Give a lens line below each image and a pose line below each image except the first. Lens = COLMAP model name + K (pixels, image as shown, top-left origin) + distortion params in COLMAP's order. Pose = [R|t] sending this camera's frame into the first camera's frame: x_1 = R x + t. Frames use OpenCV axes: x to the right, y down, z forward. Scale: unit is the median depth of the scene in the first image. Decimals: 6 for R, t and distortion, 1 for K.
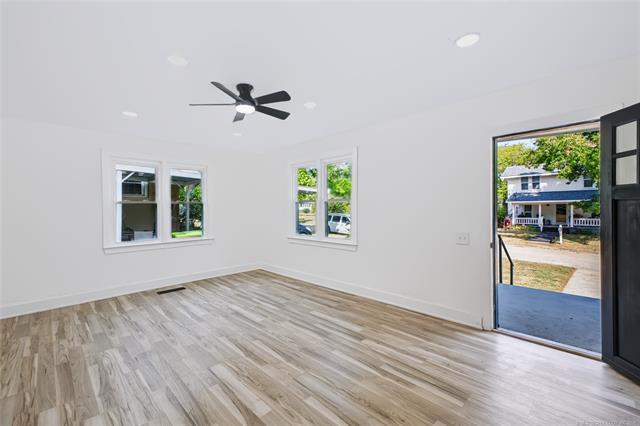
lens RADIAL K [[279.0, 0, 317.9], [0, 279.0, 208.2], [0, 0, 1]] dist [0.000585, -0.000347]
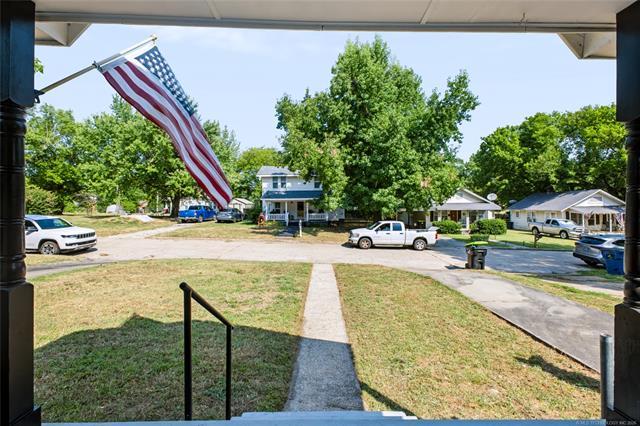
lens RADIAL K [[279.0, 0, 321.6], [0, 279.0, 209.1], [0, 0, 1]] dist [0.000585, -0.000347]
pose [[0.700743, -0.012740, 0.713300, 0.708041], [0.001363, 0.999863, 0.016519, -0.016982], [-0.713413, -0.010603, 0.700664, 0.839270]]
